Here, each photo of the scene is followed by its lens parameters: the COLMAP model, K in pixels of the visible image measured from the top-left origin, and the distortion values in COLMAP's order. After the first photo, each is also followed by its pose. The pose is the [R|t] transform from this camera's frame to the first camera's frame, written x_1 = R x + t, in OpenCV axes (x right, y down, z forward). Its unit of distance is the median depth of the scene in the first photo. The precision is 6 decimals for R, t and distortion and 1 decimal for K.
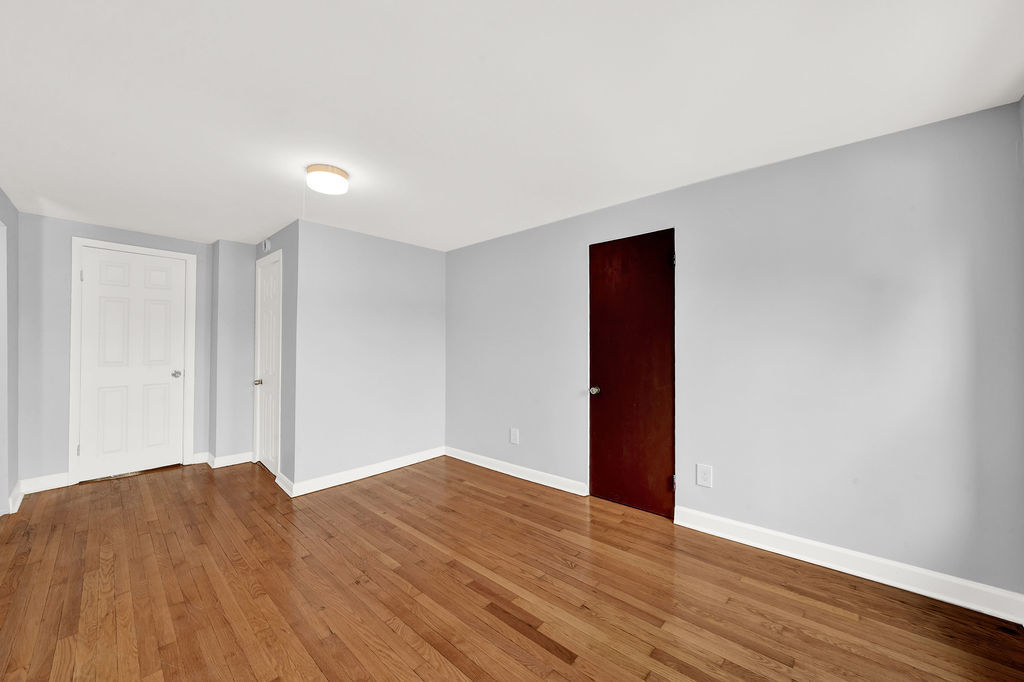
lens RADIAL K [[381.3, 0, 512.0], [0, 381.3, 341.0], [0, 0, 1]] dist [-0.001311, 0.005588]
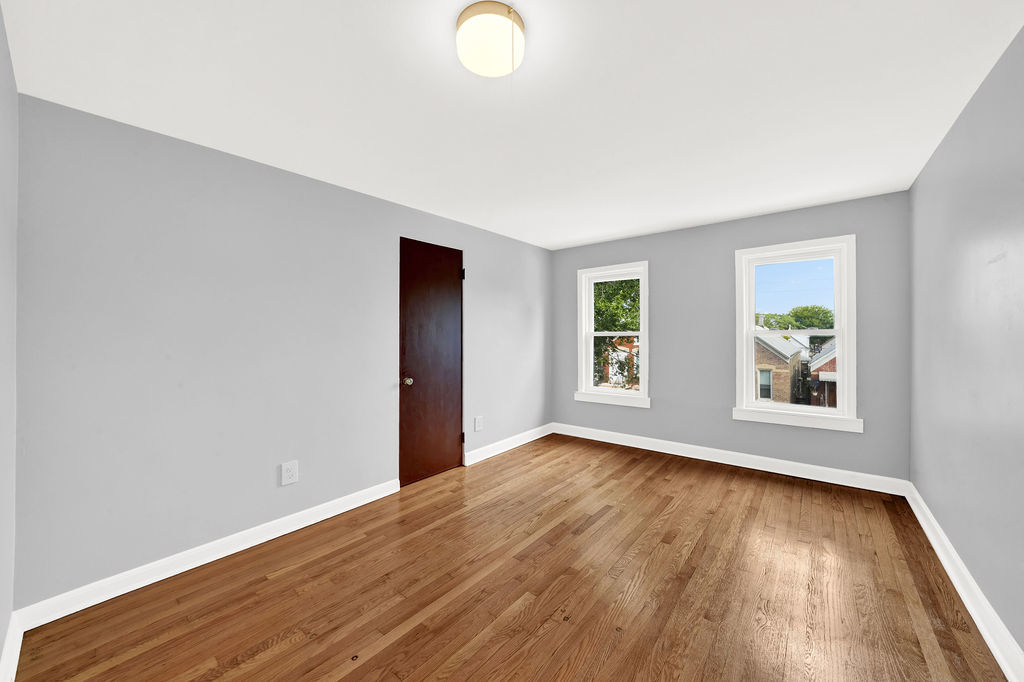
lens RADIAL K [[369.0, 0, 517.6], [0, 369.0, 339.3], [0, 0, 1]] dist [-0.011726, 0.004449]
pose [[-0.041620, 0.000208, 0.999134, -0.823172], [-0.006243, 0.999980, -0.000468, 0.015282], [-0.999114, -0.006257, -0.041617, 0.783738]]
